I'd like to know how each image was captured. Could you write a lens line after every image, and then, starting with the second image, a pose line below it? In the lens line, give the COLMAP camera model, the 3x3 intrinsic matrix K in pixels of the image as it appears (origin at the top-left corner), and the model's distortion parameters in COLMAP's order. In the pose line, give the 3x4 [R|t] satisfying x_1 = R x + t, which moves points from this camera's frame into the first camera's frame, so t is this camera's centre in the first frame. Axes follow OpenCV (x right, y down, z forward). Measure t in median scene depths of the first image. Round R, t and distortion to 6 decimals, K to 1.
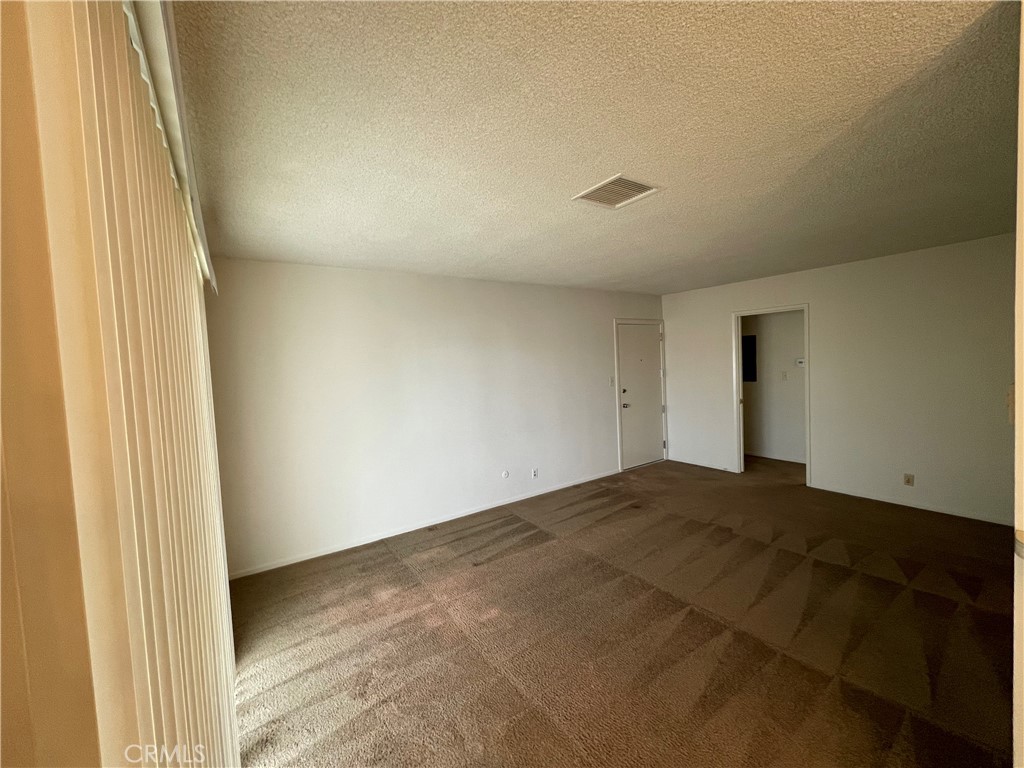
lens RADIAL K [[412.6, 0, 511.8], [0, 412.6, 381.6], [0, 0, 1]] dist [-0.000587, -0.000498]
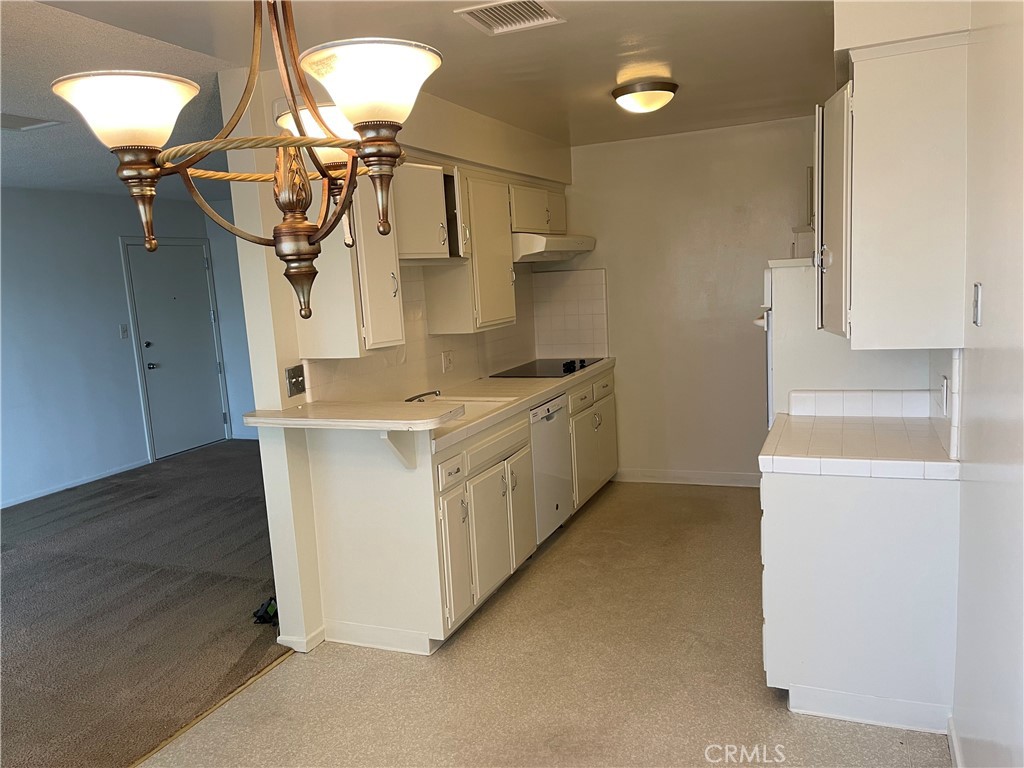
lens RADIAL K [[773.5, 0, 506.8], [0, 773.5, 391.7], [0, 0, 1]] dist [0.073213, -0.092052]
pose [[0.845659, -0.088577, 0.526322, 0.115162], [0.047960, 0.994754, 0.090354, 0.015252], [-0.531564, -0.051166, 0.845471, -0.532285]]
